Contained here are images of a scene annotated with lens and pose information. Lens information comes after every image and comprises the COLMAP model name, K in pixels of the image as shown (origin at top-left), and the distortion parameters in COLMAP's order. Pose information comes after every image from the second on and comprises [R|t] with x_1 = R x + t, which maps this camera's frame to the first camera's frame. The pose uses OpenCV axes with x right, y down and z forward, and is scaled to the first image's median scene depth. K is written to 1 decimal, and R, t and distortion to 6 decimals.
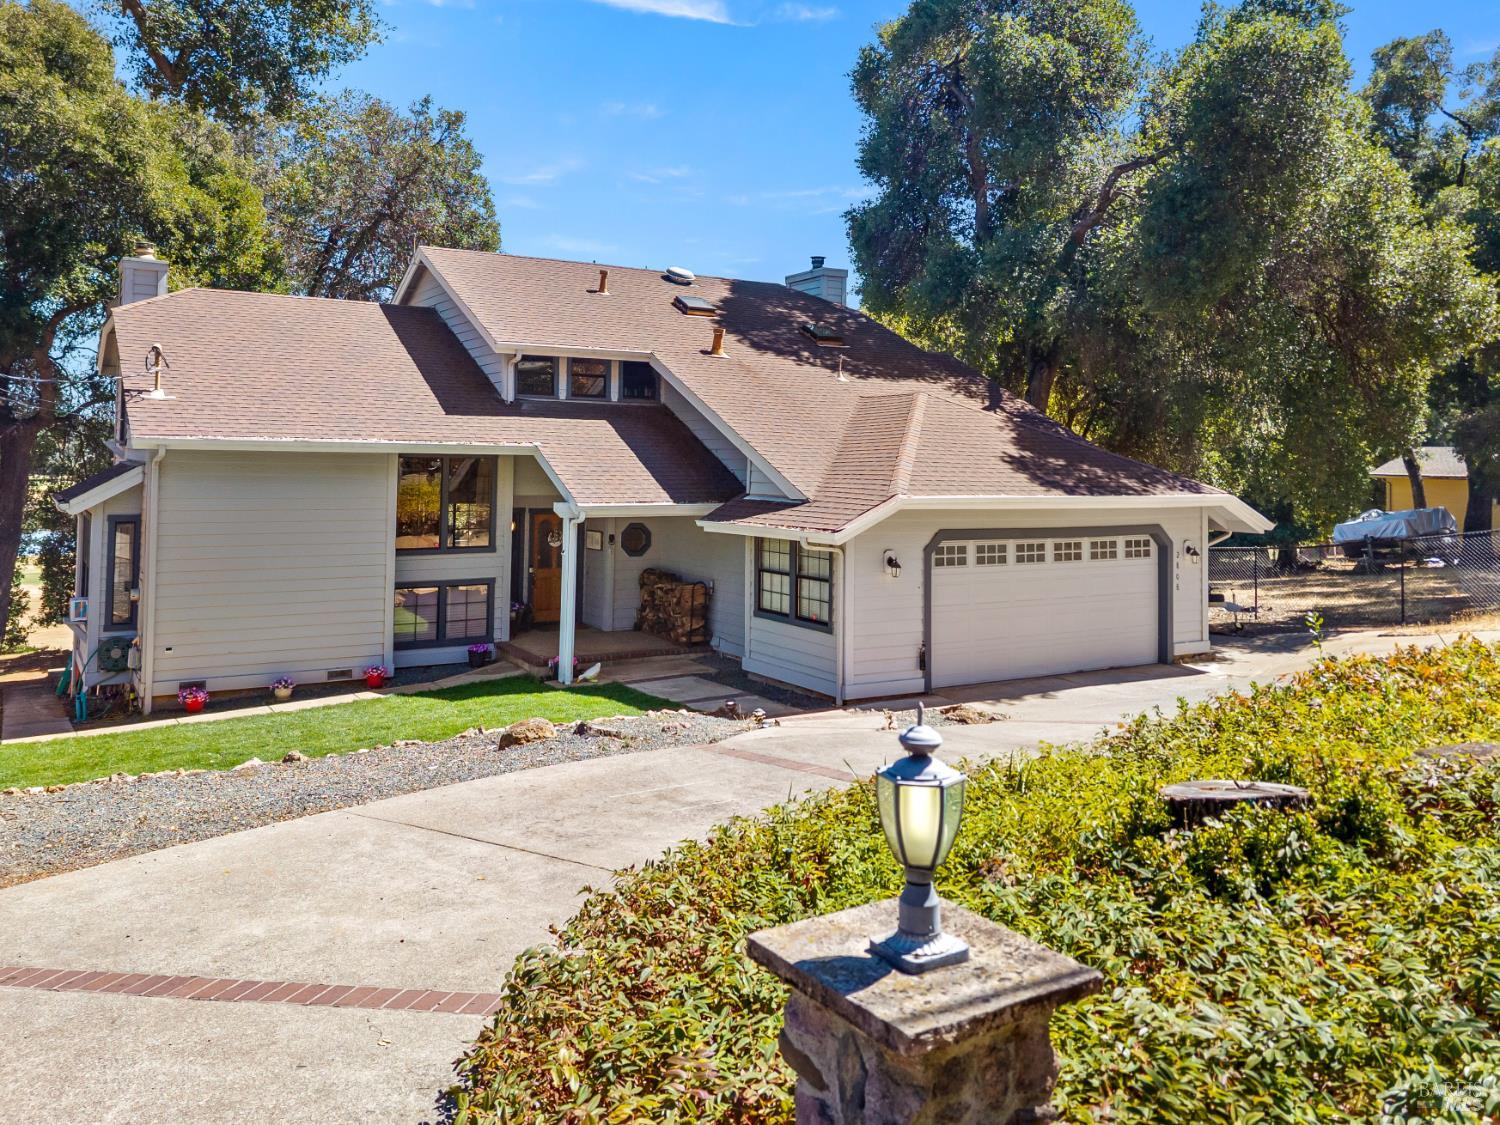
lens RADIAL K [[1186.4, 0, 685.1], [0, 1186.4, 396.0], [0, 0, 1]] dist [0.044768, -0.038743]
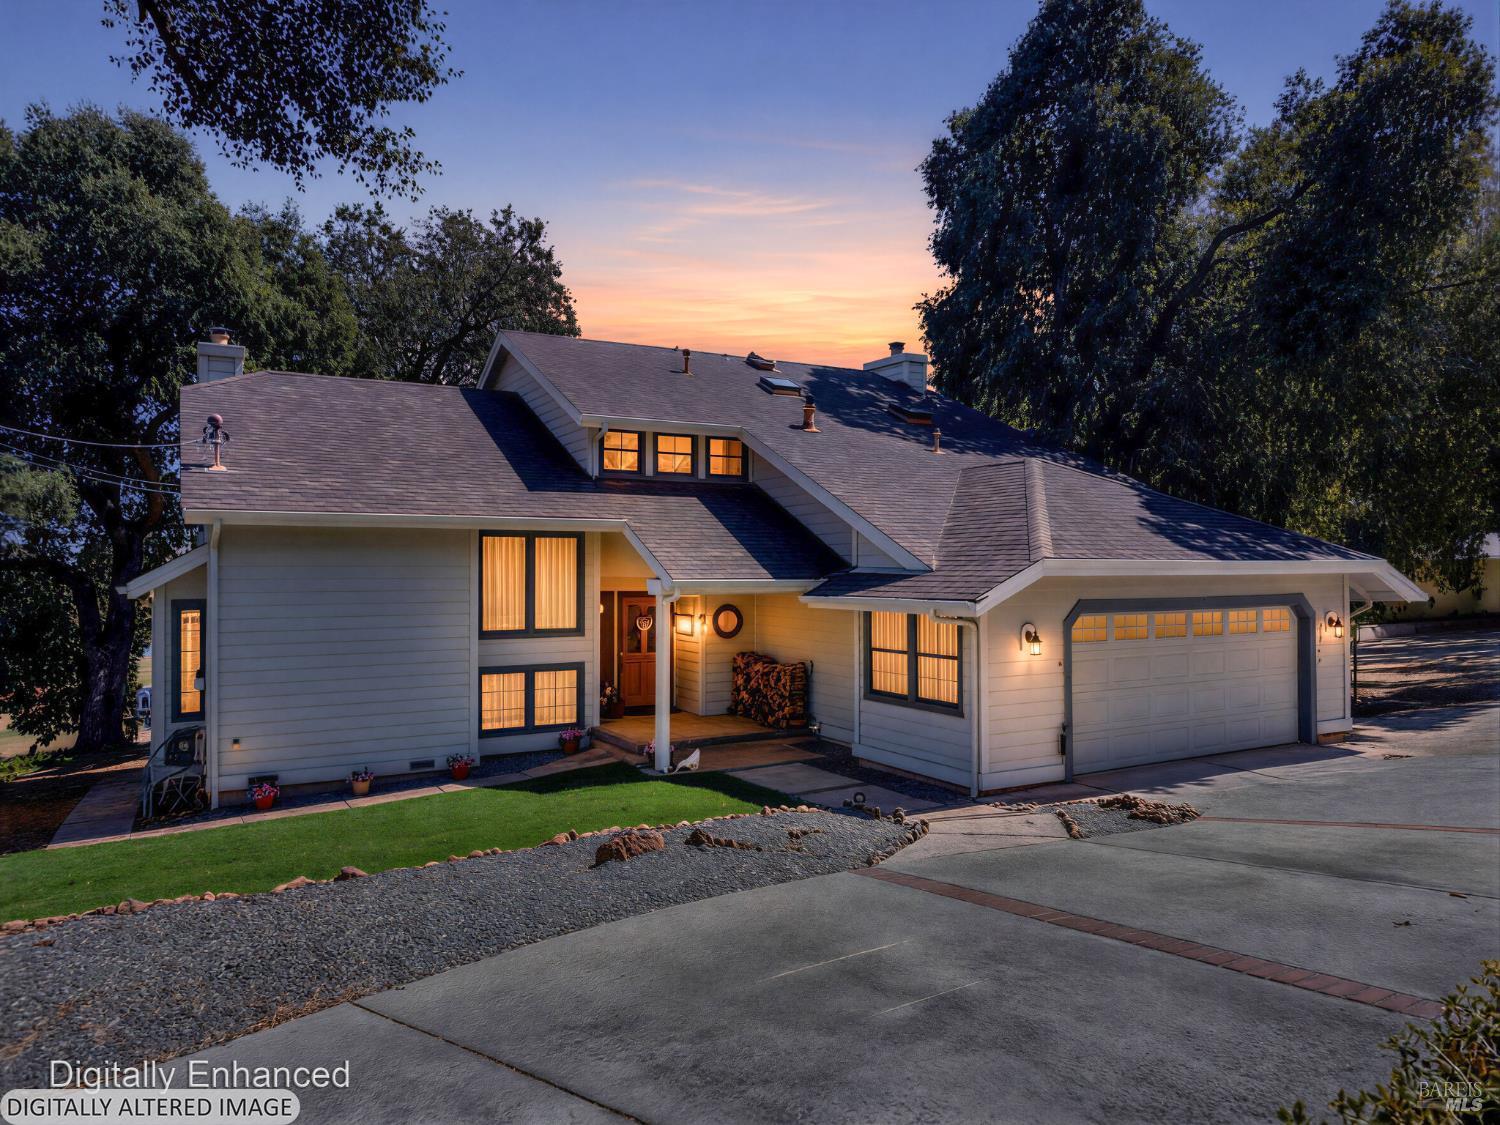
lens RADIAL K [[996.5, 0, 708.6], [0, 996.5, 572.5], [0, 0, 1]] dist [0.016003, -0.016283]
pose [[0.999401, -0.016056, -0.030662, -0.035447], [0.017743, 0.998297, 0.055564, 0.039025], [0.029718, -0.056075, 0.997984, 0.212903]]
